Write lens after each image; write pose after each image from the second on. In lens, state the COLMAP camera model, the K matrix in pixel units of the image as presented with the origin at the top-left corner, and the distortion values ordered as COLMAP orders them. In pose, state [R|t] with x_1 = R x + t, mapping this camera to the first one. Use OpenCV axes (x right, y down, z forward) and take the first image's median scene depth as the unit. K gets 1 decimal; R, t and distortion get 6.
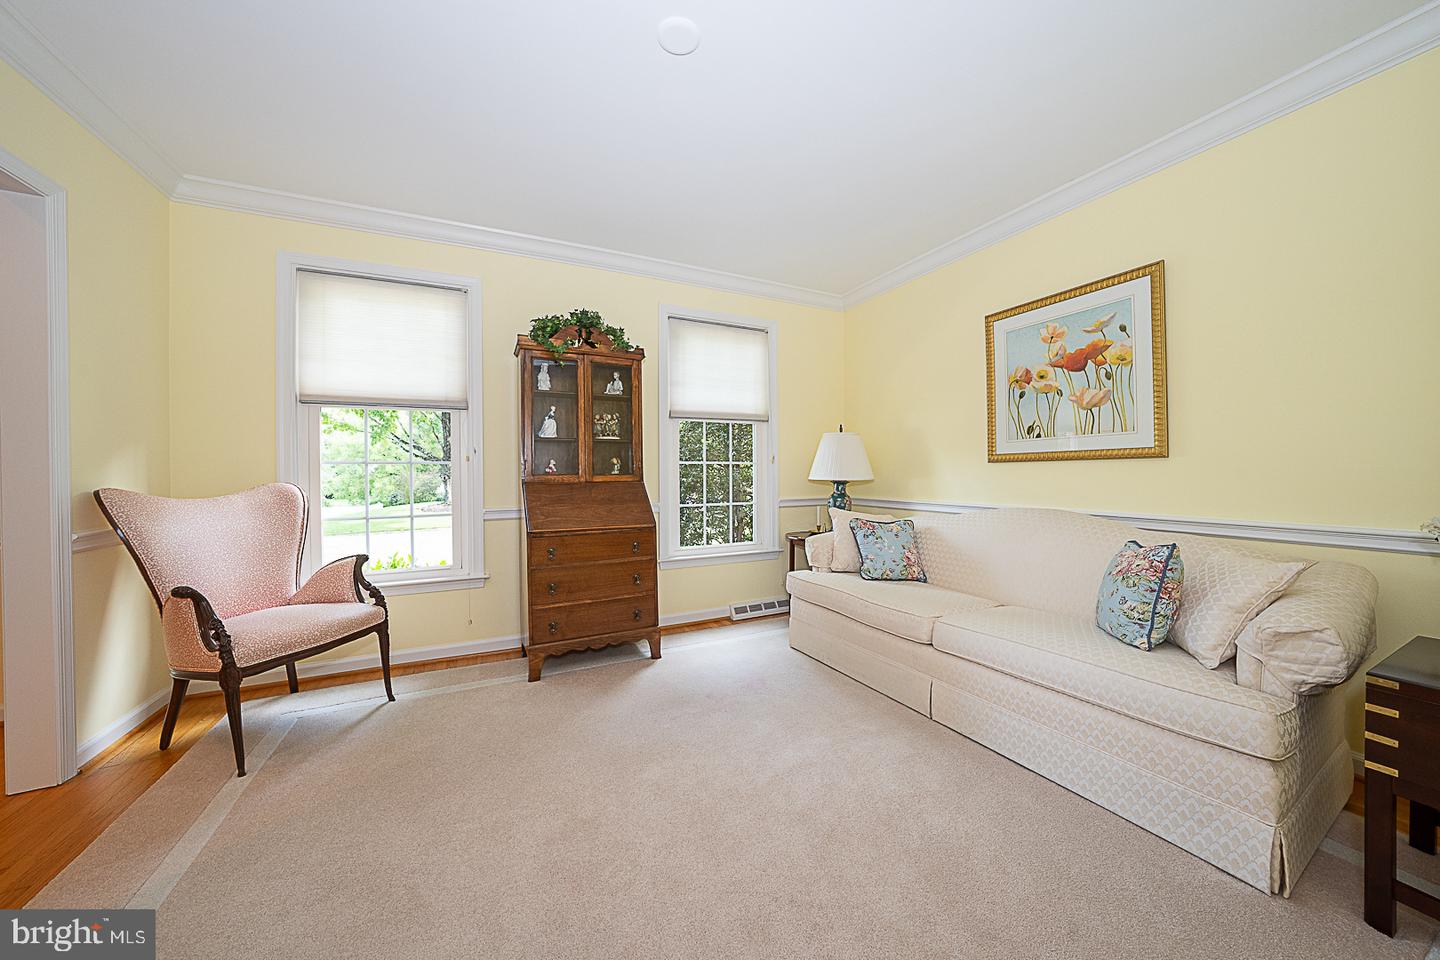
lens RADIAL K [[498.4, 0, 719.2], [0, 498.4, 472.0], [0, 0, 1]] dist [-0.012027, -0.000010]
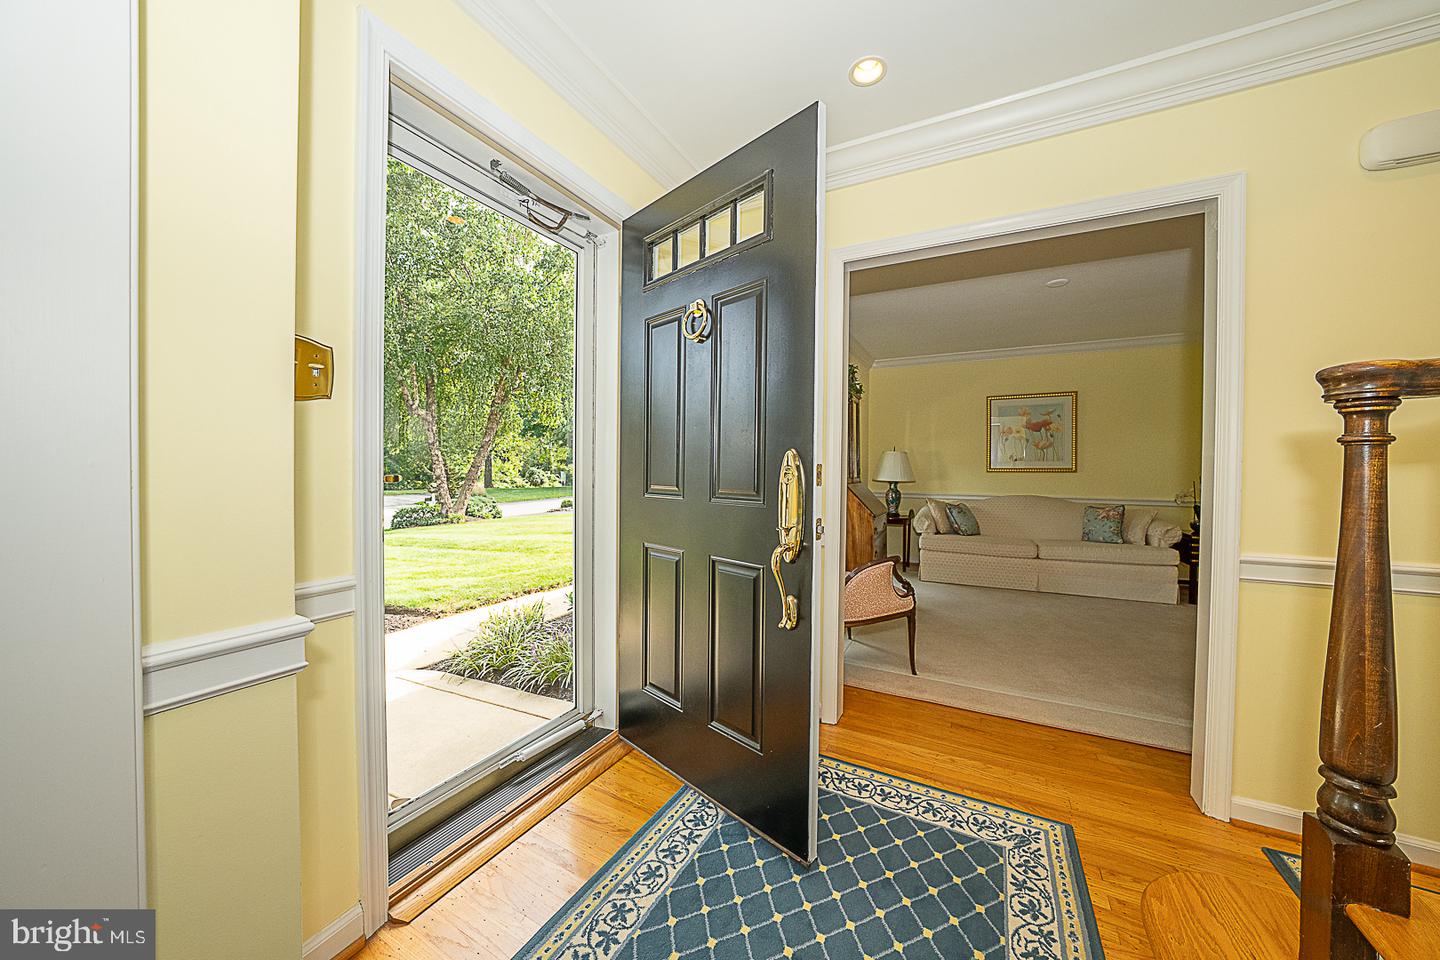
lens RADIAL K [[498.4, 0, 718.4], [0, 498.4, 472.3], [0, 0, 1]] dist [-0.012027, -0.000010]
pose [[0.810406, 0.005346, 0.585845, -1.592613], [-0.010502, 0.999930, 0.005404, -0.020586], [-0.585775, -0.010532, 0.810405, 0.047350]]
